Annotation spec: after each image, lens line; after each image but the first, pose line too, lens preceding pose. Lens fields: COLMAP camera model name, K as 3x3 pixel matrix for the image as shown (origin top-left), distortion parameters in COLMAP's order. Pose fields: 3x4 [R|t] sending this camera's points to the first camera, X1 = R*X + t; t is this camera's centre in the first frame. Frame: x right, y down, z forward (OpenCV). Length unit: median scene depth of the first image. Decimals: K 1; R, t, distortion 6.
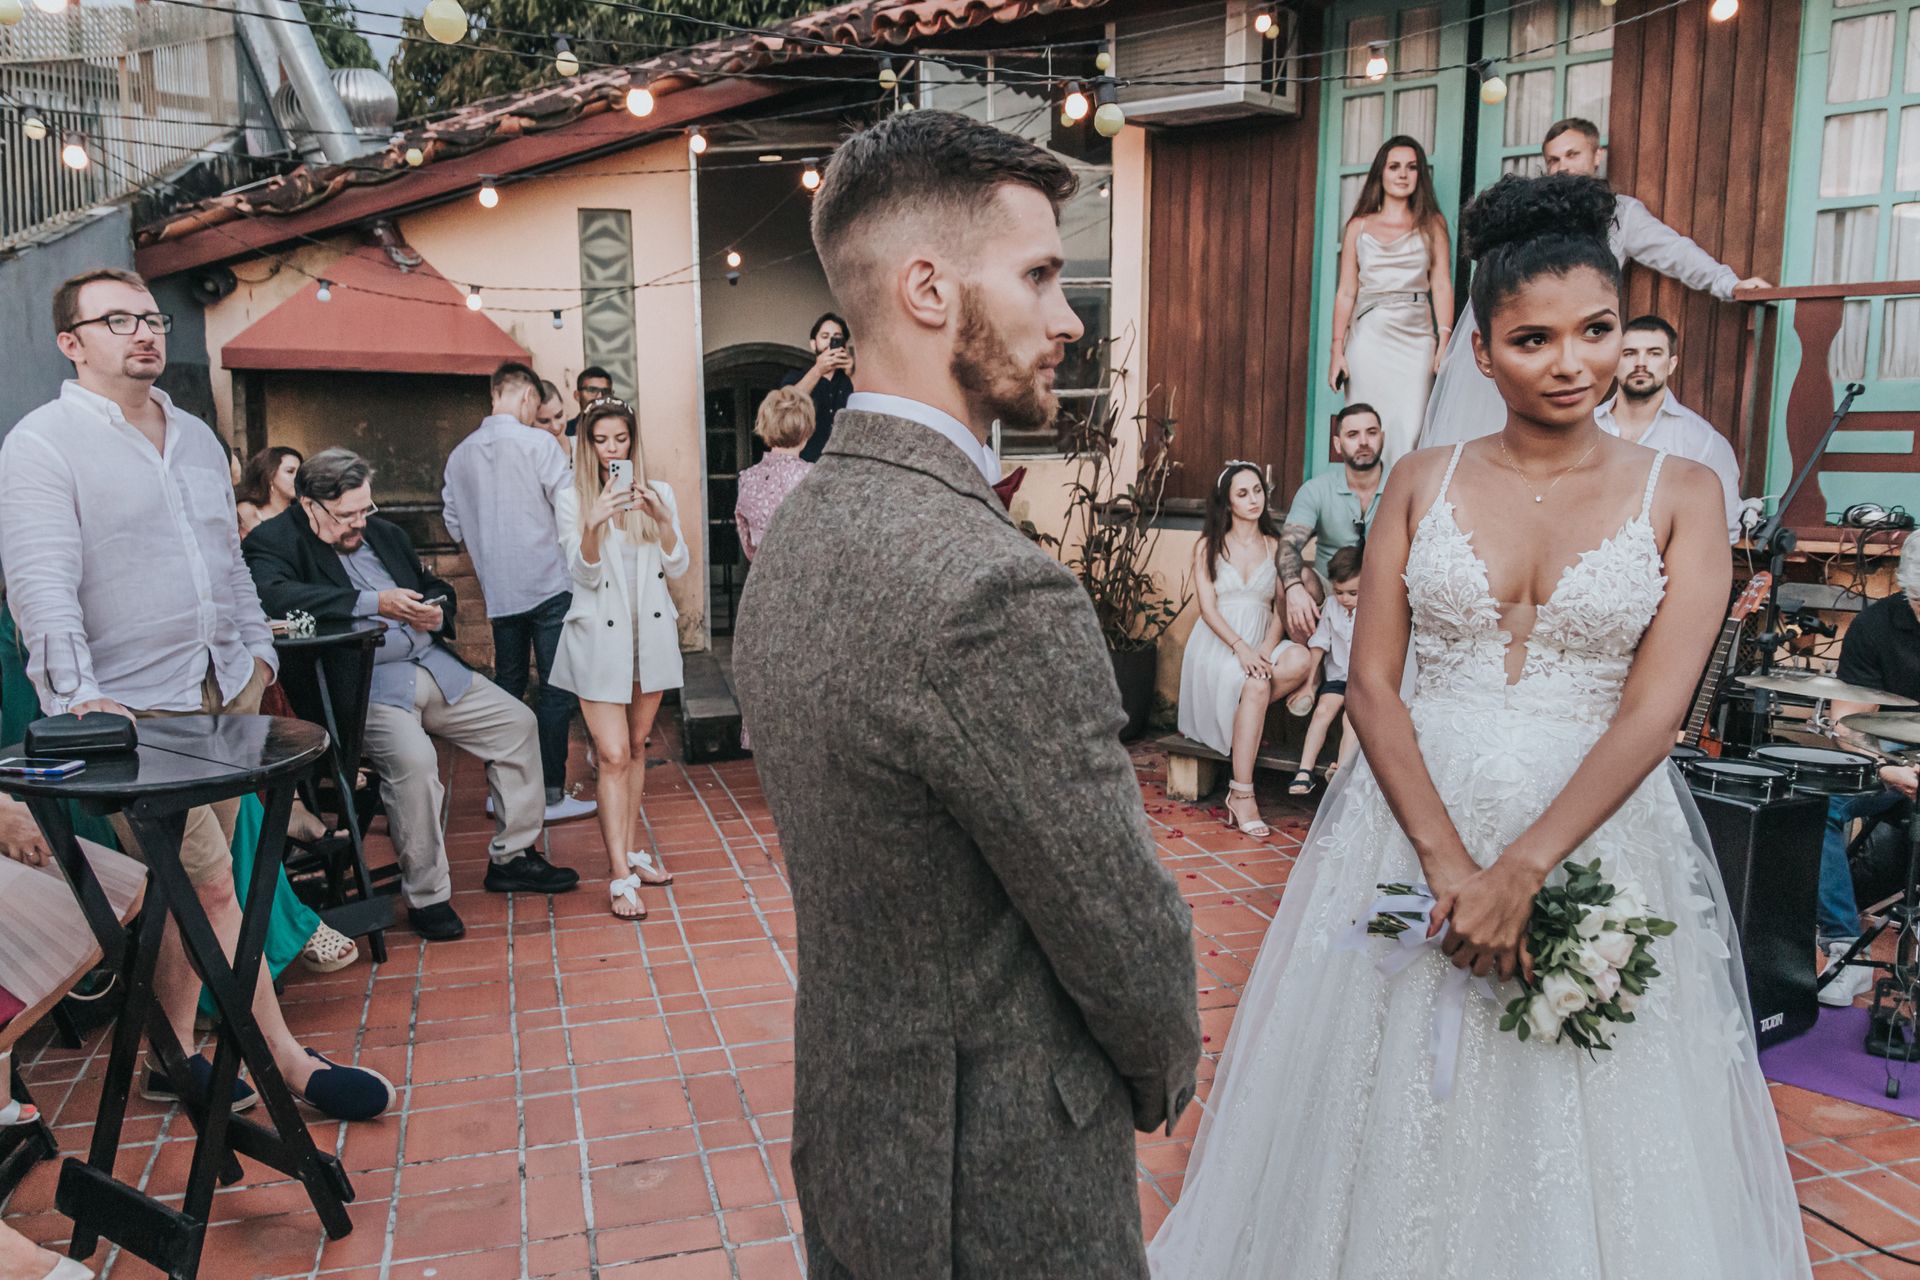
lens RADIAL K [[1413.0, 0, 960.0], [0, 1413.0, 640.0], [0, 0, 1]] dist [-0.008328, -0.001207]
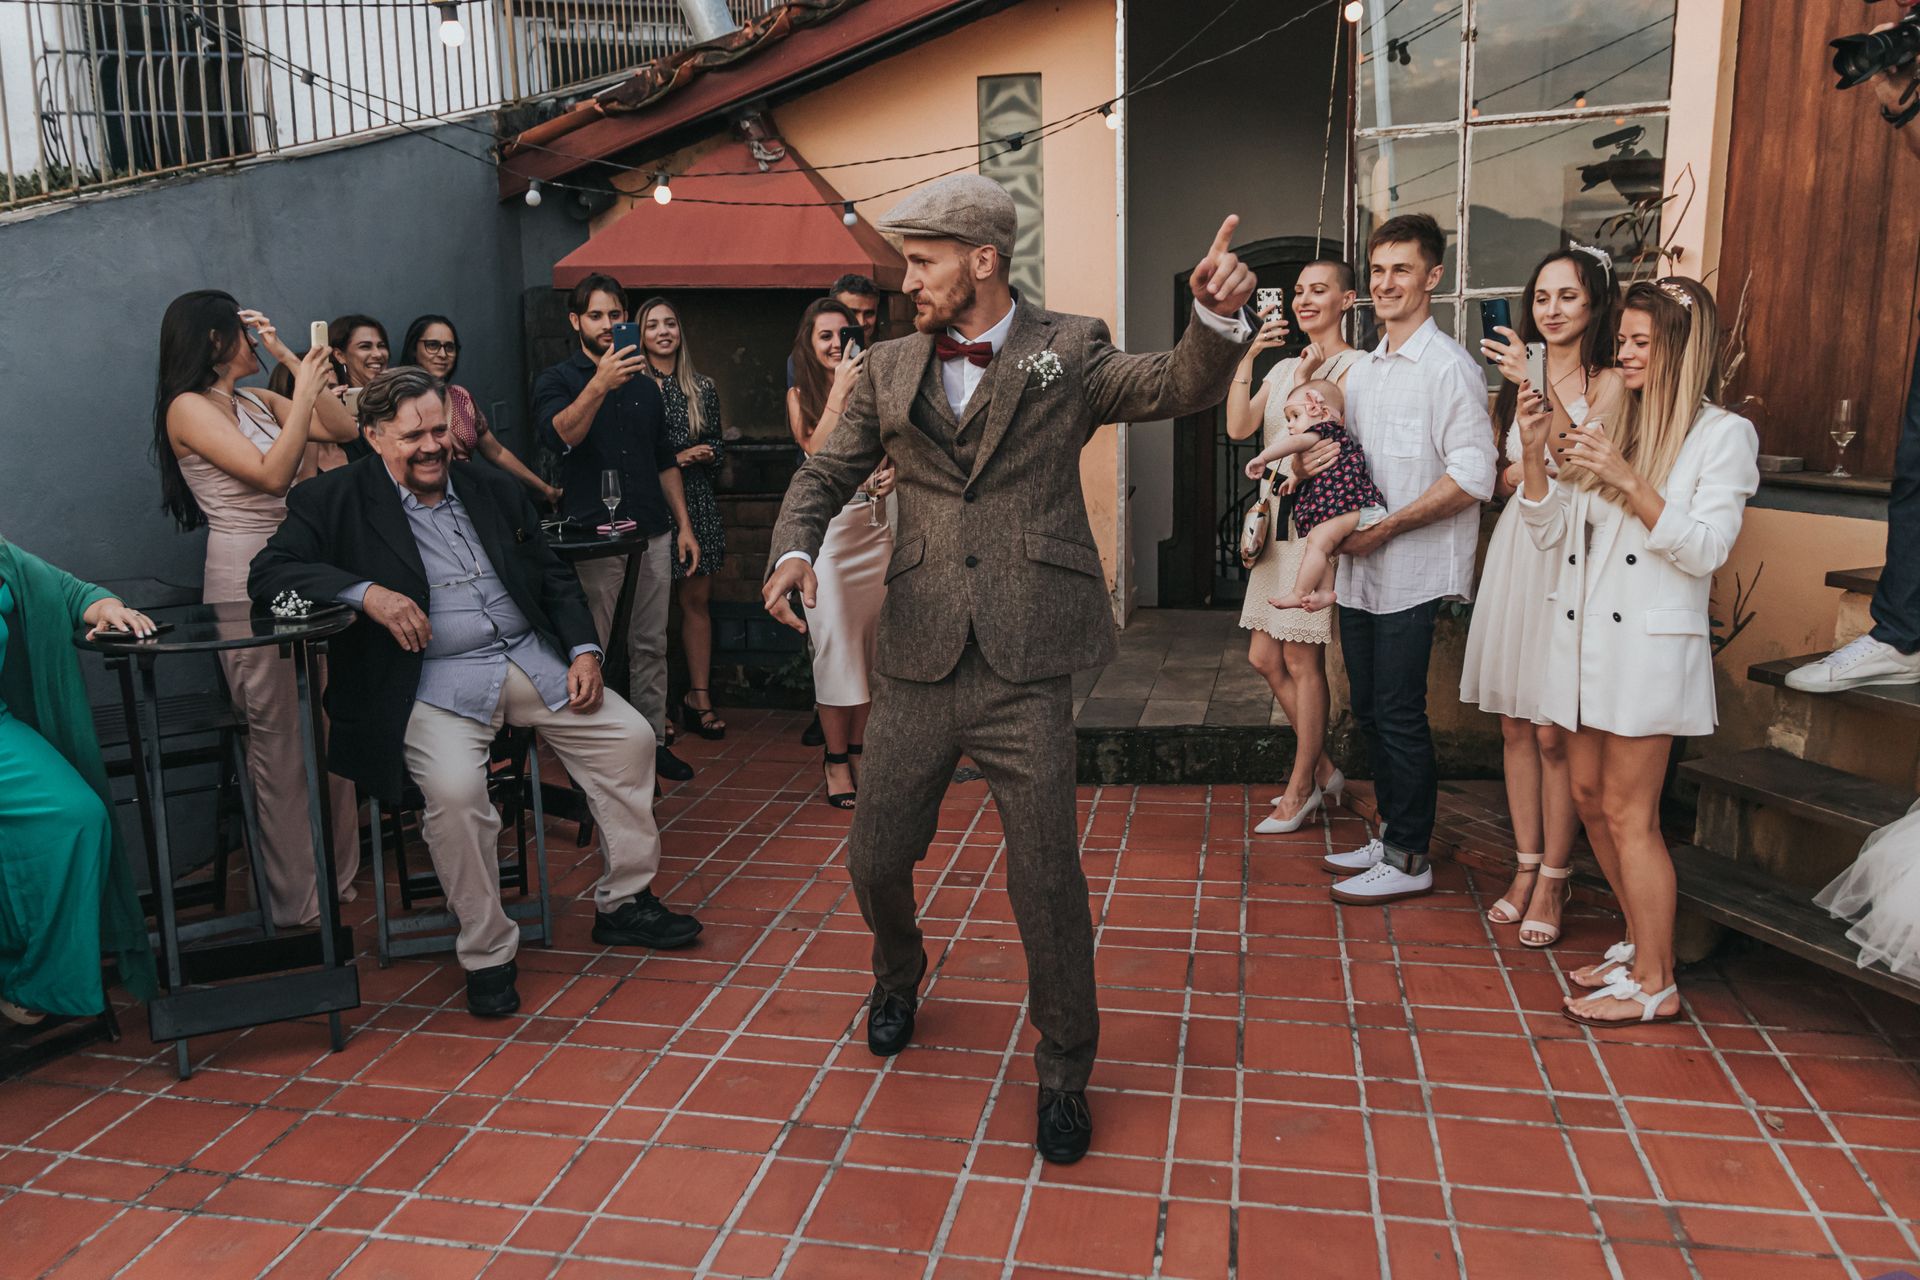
lens RADIAL K [[1477.0, 0, 960.0], [0, 1477.0, 640.0], [0, 0, 1]] dist [-0.005820, -0.010294]
pose [[0.877067, 0.079929, -0.473671, 0.358637], [-0.057393, 0.996433, 0.061871, -0.088067], [0.476927, -0.027079, 0.878526, 0.597839]]
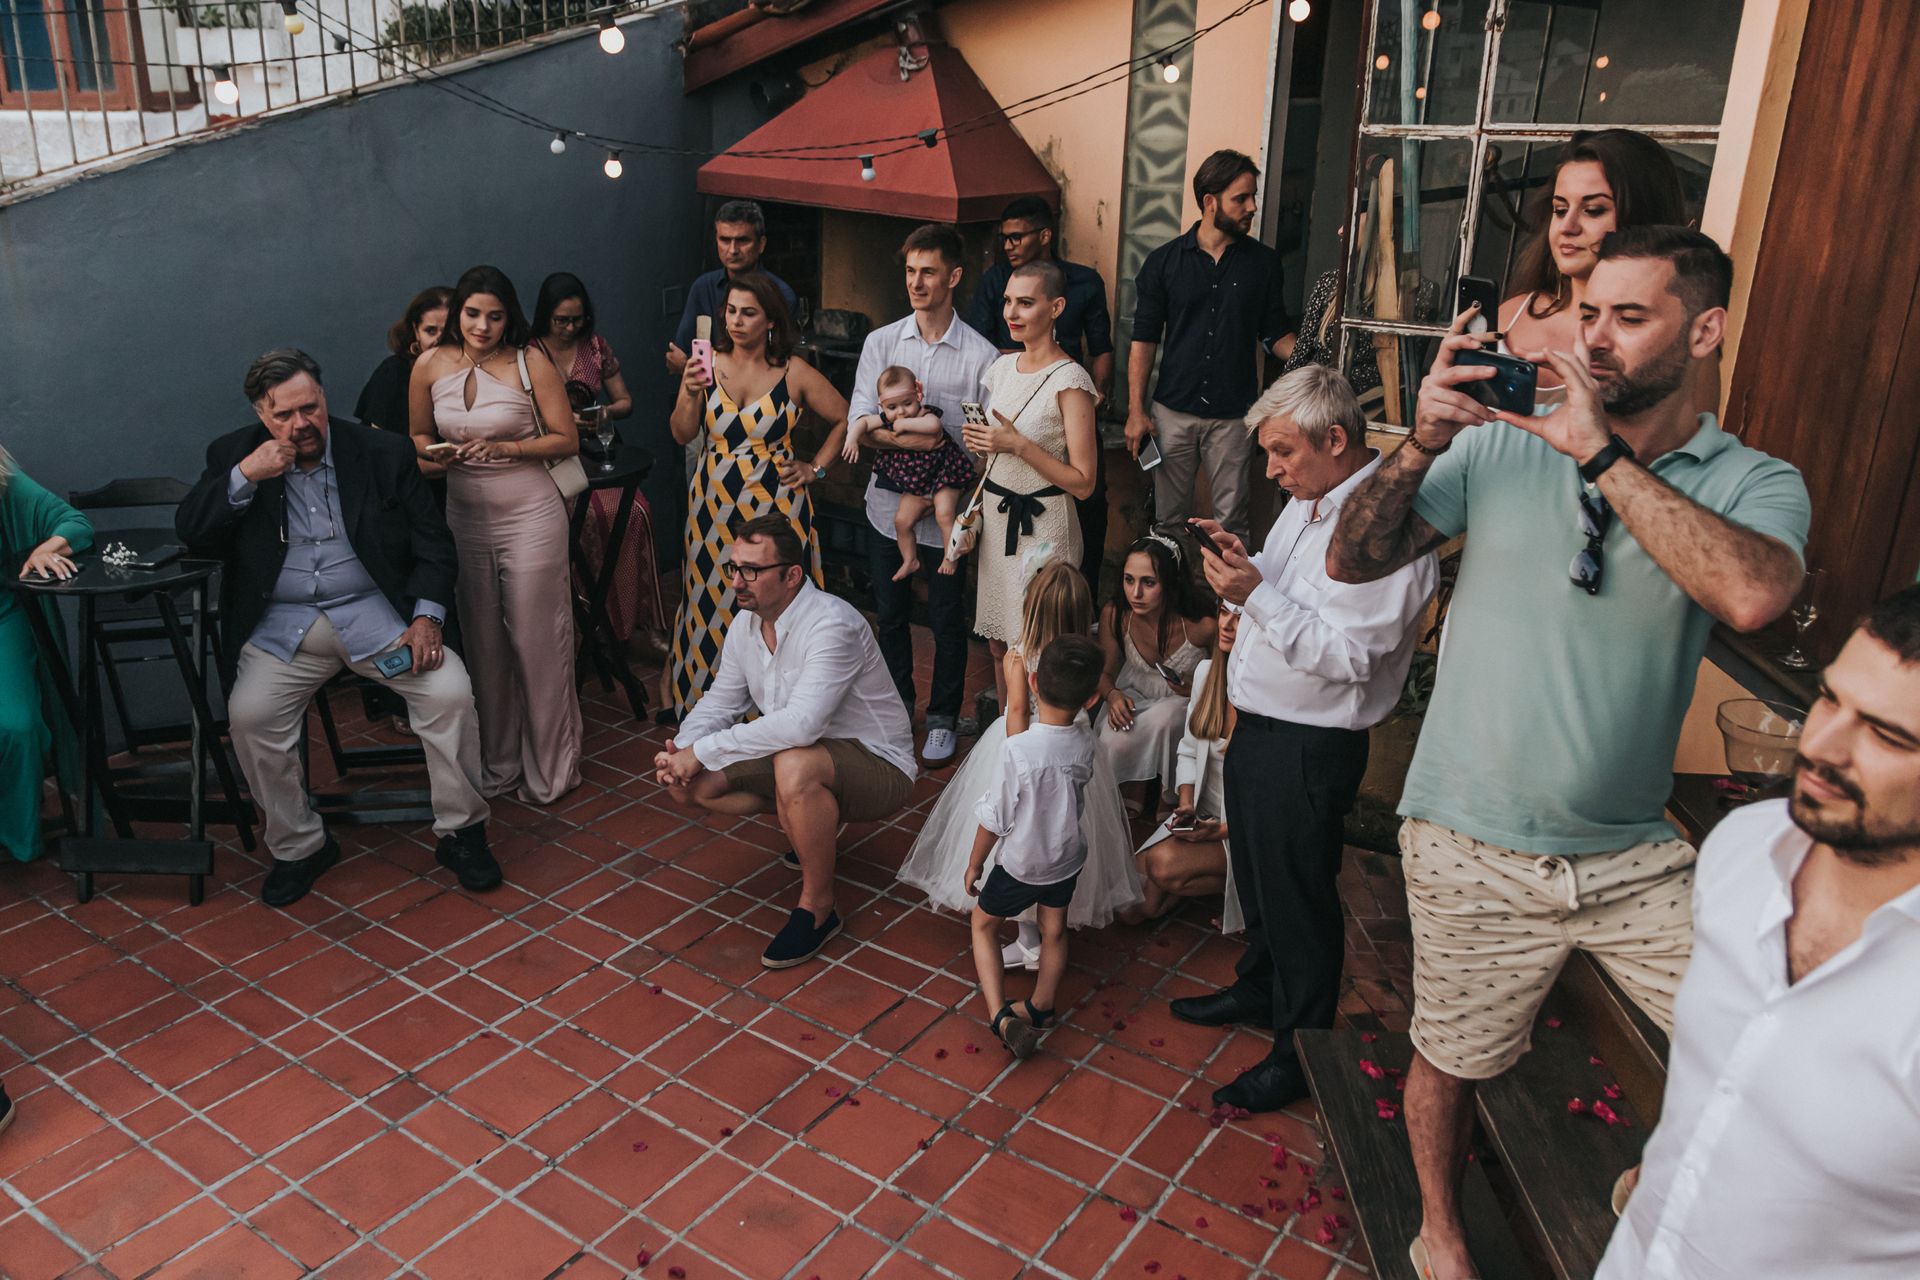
lens RADIAL K [[1490.3, 0, 960.0], [0, 1490.3, 640.0], [0, 0, 1]] dist [-0.009376, -0.011066]
pose [[0.621080, 0.294075, -0.726484, 0.840600], [-0.155262, 0.954732, 0.253733, -0.391200], [0.768215, -0.044794, 0.638623, 1.011221]]
